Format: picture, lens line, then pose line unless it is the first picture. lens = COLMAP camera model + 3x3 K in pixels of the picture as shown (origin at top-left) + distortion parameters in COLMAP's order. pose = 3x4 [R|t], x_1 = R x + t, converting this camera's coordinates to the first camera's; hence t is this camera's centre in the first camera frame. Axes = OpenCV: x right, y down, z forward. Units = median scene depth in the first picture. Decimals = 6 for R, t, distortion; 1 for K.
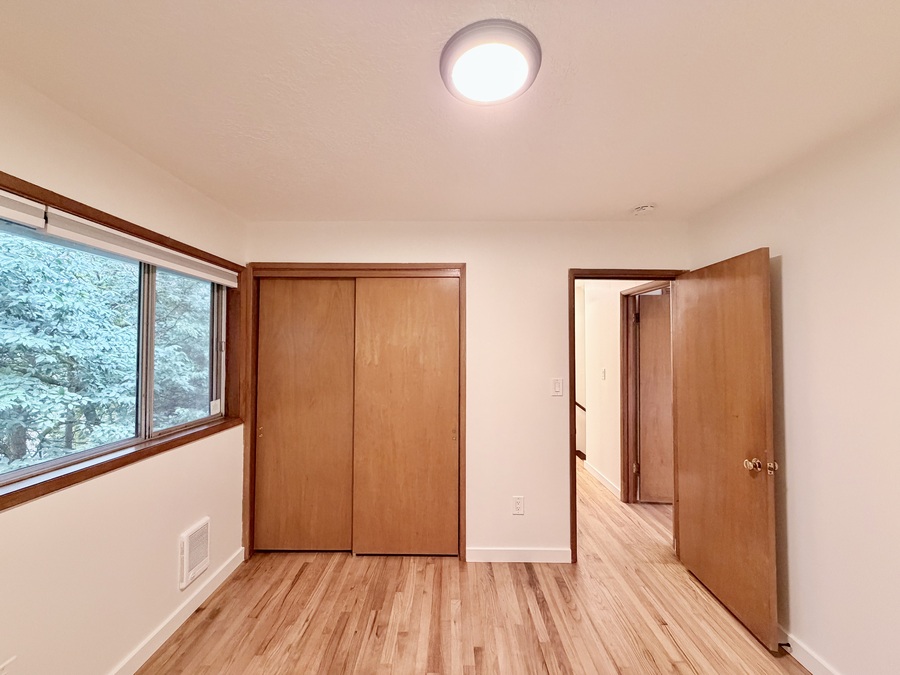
lens RADIAL K [[358.6, 0, 448.1], [0, 358.6, 339.3], [0, 0, 1]] dist [-0.000031, -0.000216]
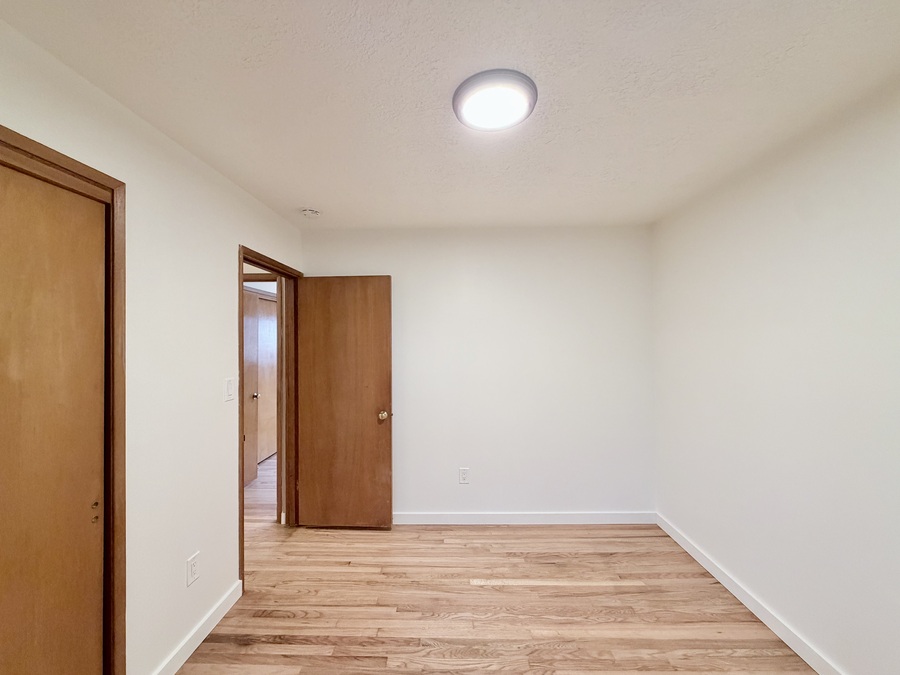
lens RADIAL K [[358.6, 0, 448.7], [0, 358.6, 337.7], [0, 0, 1]] dist [-0.000031, -0.000216]
pose [[0.018293, 0.004140, 0.999824, -0.537850], [-0.014763, 0.999884, -0.003870, 0.016098], [-0.999724, -0.014689, 0.018352, 0.553687]]
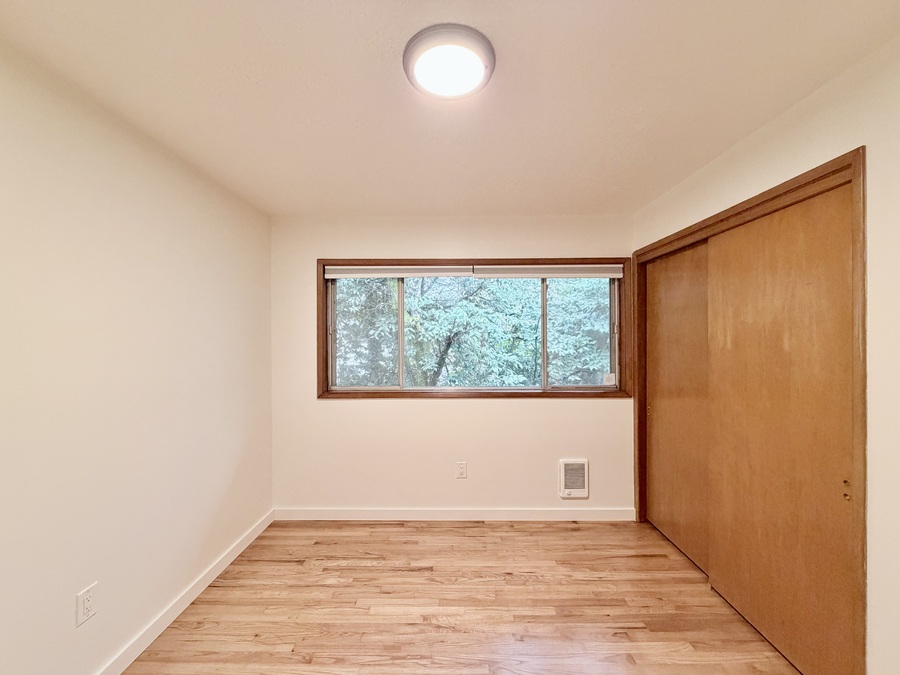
lens RADIAL K [[358.6, 0, 449.5], [0, 358.6, 338.4], [0, 0, 1]] dist [-0.000031, -0.000216]
pose [[-0.003718, 0.003097, -0.999988, 0.600630], [0.028820, 0.999580, 0.002989, 0.033053], [0.999578, -0.028808, -0.003806, 0.487034]]
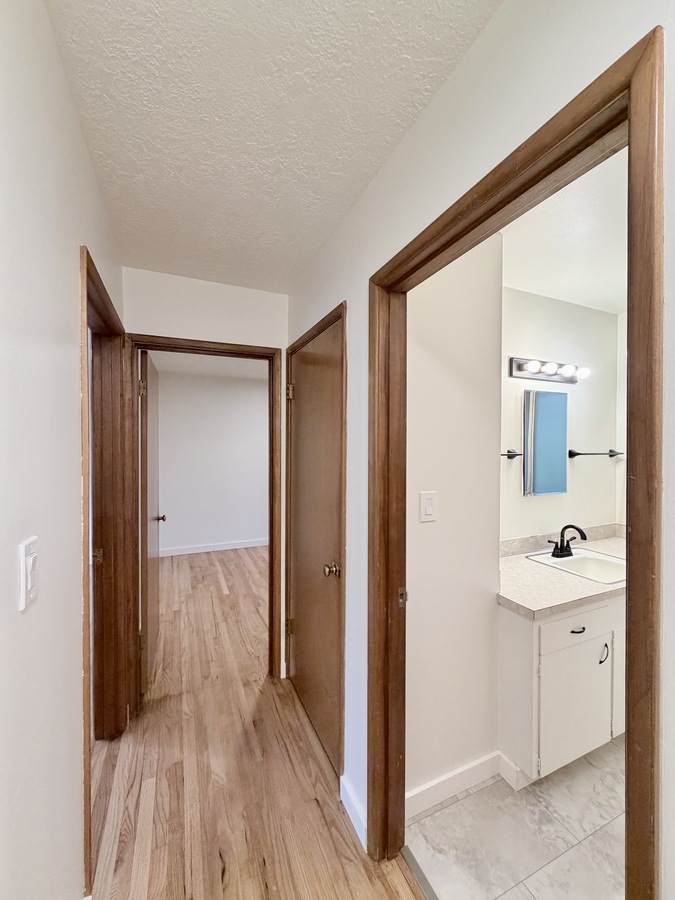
lens RADIAL K [[358.6, 0, 336.2], [0, 358.6, 450.4], [0, 0, 1]] dist [-0.000031, -0.000216]
pose [[-0.912809, 0.002753, -0.408376, 0.635845], [0.006676, 0.999944, -0.008182, 0.069757], [0.408331, -0.010195, -0.912777, 2.113498]]
